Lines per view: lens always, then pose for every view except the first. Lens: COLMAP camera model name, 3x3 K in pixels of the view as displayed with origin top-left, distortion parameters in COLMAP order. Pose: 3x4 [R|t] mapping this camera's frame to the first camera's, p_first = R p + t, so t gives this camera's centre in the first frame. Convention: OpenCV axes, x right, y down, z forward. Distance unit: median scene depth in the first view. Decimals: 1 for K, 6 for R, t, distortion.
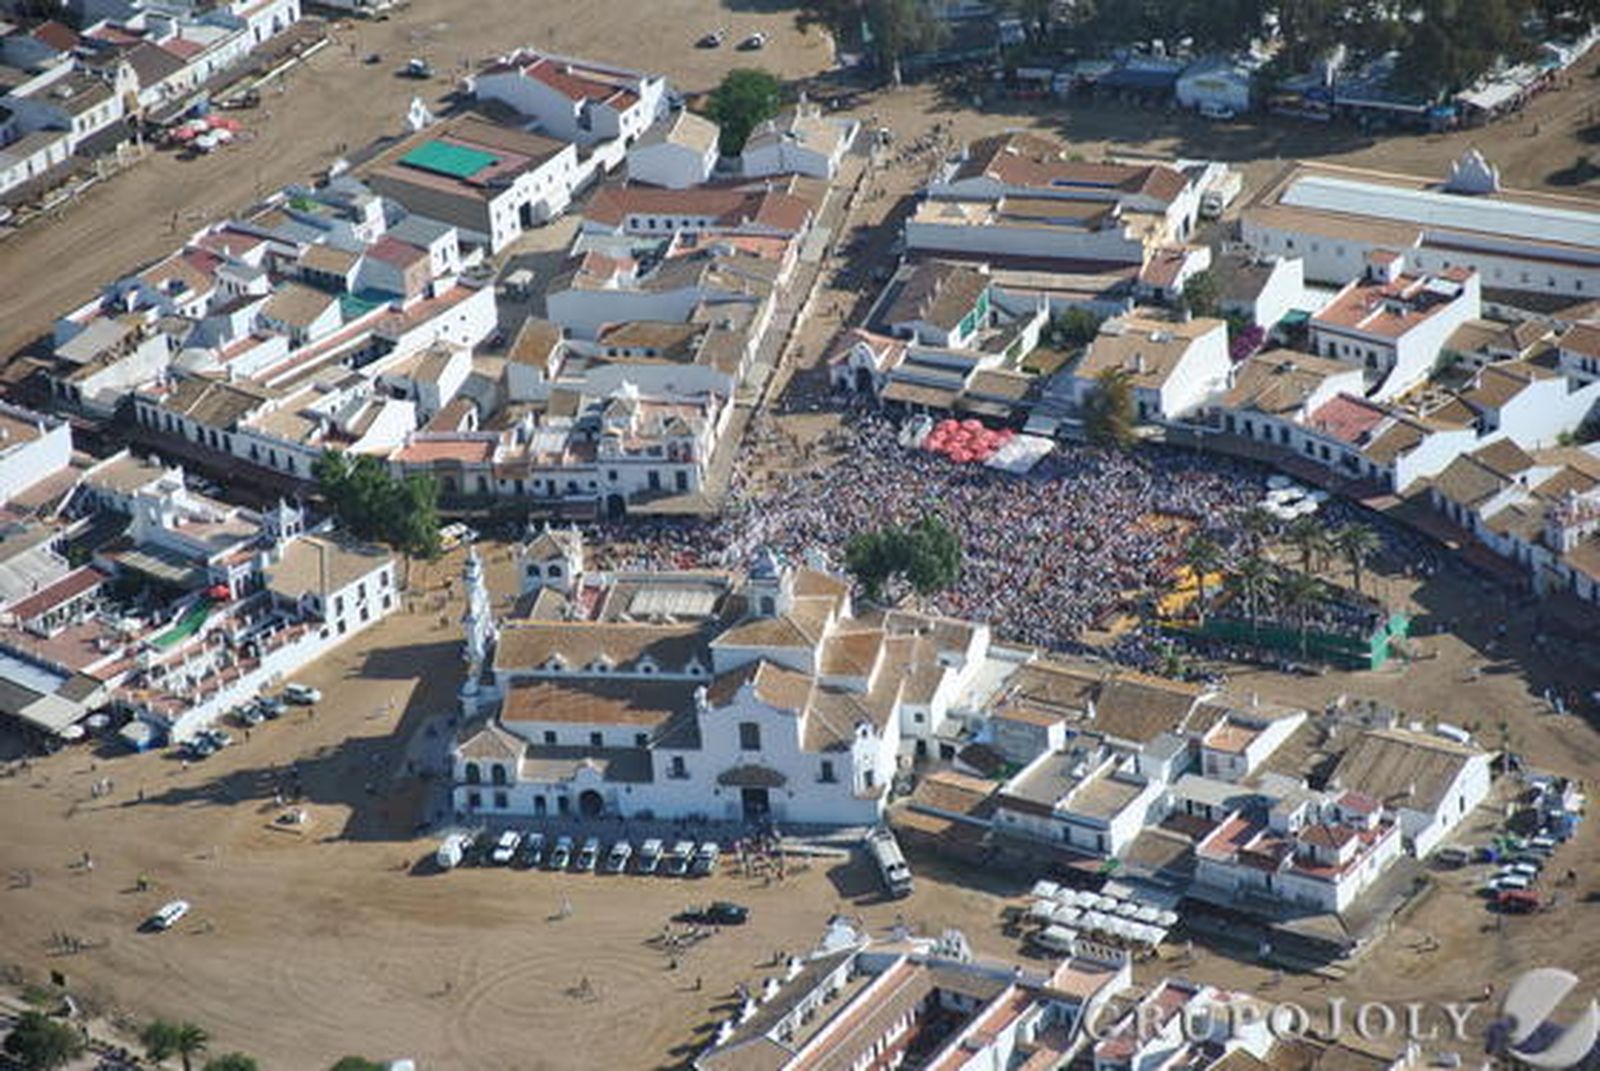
lens RADIAL K [[7074.4, 0, 800.0], [0, 7074.4, 535.5], [0, 0, 1]] dist [1.668703, -7.142446]
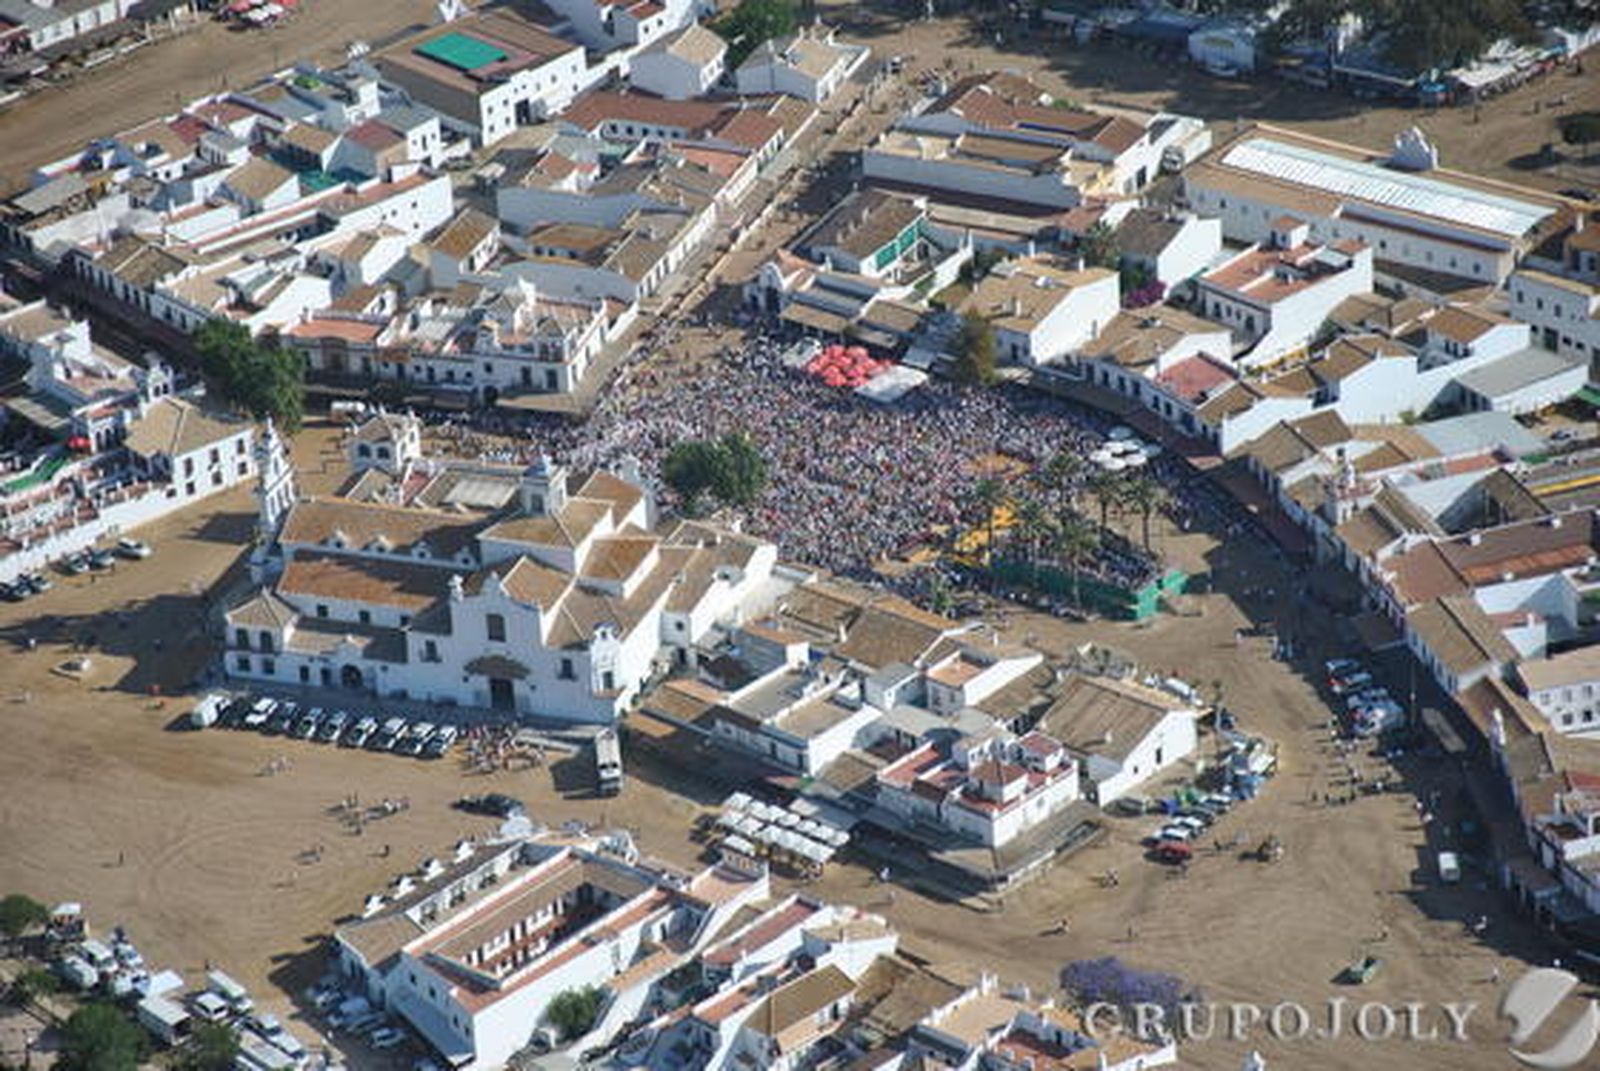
lens RADIAL K [[7074.4, 0, 800.0], [0, 7074.4, 535.5], [0, 0, 1]] dist [1.668703, -7.142446]
pose [[0.986105, 0.093490, -0.137317, 0.162451], [-0.091965, 0.995610, 0.017419, -0.006423], [0.138343, -0.004548, 0.990374, -0.013709]]
